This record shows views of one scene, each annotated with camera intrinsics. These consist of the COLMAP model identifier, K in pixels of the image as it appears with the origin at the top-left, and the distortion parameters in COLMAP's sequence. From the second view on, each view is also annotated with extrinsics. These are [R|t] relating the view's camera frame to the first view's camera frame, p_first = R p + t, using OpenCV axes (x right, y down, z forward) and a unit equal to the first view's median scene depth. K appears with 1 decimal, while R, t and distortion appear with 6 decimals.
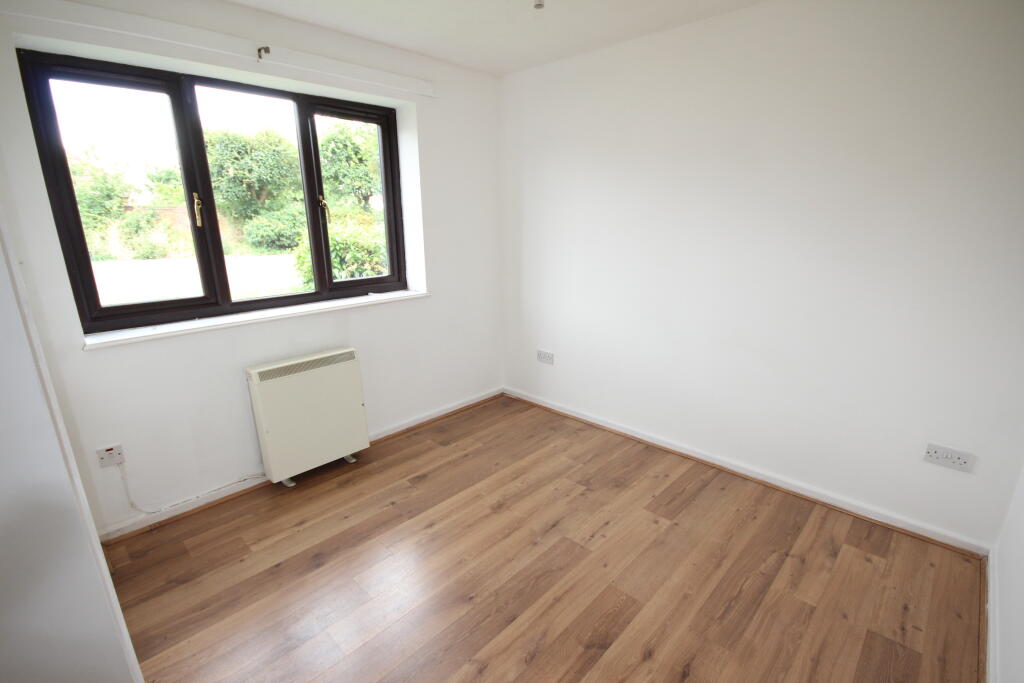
lens RADIAL K [[470.9, 0, 516.3], [0, 470.9, 344.8], [0, 0, 1]] dist [-0.018901, 0.000409]
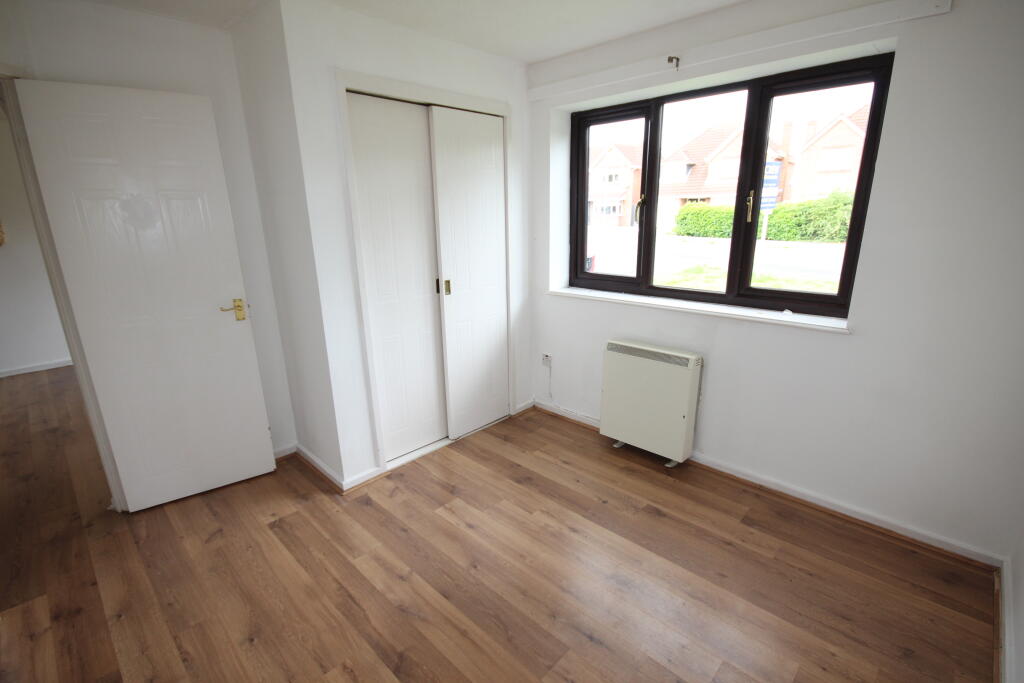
lens RADIAL K [[470.9, 0, 515.9], [0, 470.9, 344.0], [0, 0, 1]] dist [-0.018901, 0.000409]
pose [[-0.009376, 0.273193, -0.961914, 0.604547], [-0.249440, 0.930907, 0.266818, -0.195318], [0.968345, 0.242441, 0.059417, 0.662837]]
